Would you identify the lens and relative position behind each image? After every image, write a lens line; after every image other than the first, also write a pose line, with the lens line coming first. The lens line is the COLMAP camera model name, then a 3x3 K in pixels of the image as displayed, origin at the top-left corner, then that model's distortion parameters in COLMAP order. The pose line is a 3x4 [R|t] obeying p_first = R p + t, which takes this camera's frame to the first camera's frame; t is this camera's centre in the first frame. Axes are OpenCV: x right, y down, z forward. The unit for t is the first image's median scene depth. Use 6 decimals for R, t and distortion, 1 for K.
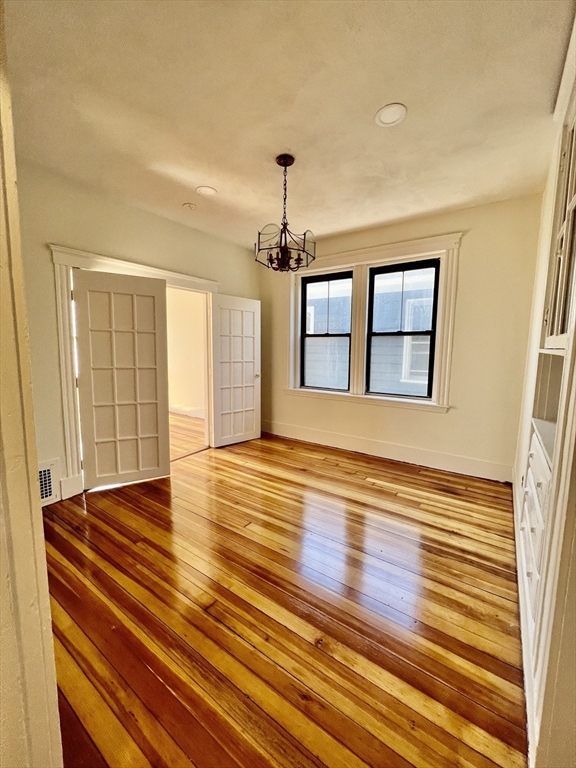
lens RADIAL K [[304.7, 0, 288.6], [0, 304.7, 381.3], [0, 0, 1]] dist [-0.002799, 0.001374]
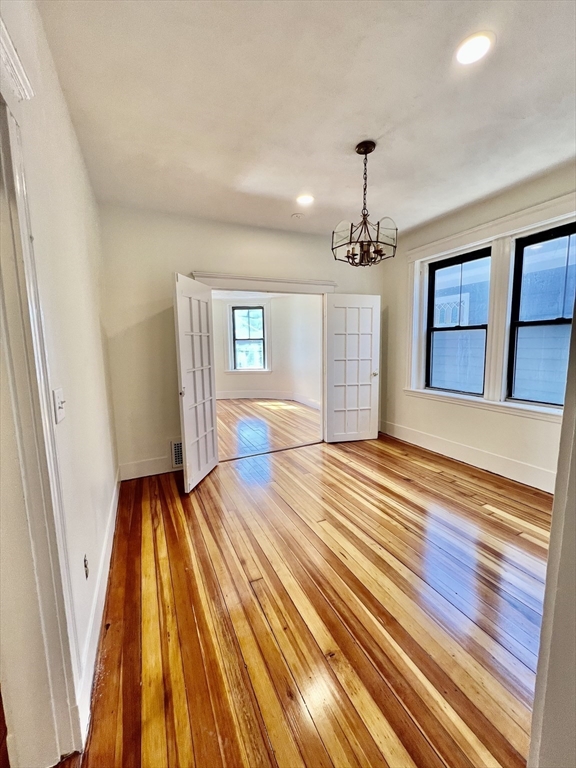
lens RADIAL K [[304.7, 0, 288.5], [0, 304.7, 381.1], [0, 0, 1]] dist [-0.002799, 0.001374]
pose [[0.869617, 0.033617, -0.492582, 0.169068], [-0.026957, 0.999424, 0.020617, -0.010778], [0.492991, -0.004650, 0.870022, 0.038081]]
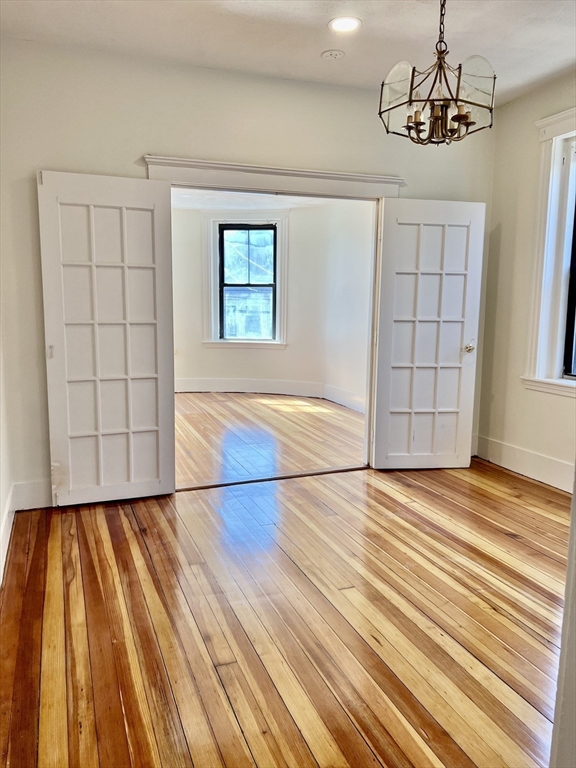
lens RADIAL K [[571.2, 0, 283.3], [0, 571.2, 383.1], [0, 0, 1]] dist [0.047713, -0.051380]
pose [[0.828982, 0.075360, -0.554176, 0.232286], [-0.060265, 0.997147, 0.045447, 0.019410], [0.556019, -0.004277, 0.831158, 0.001803]]
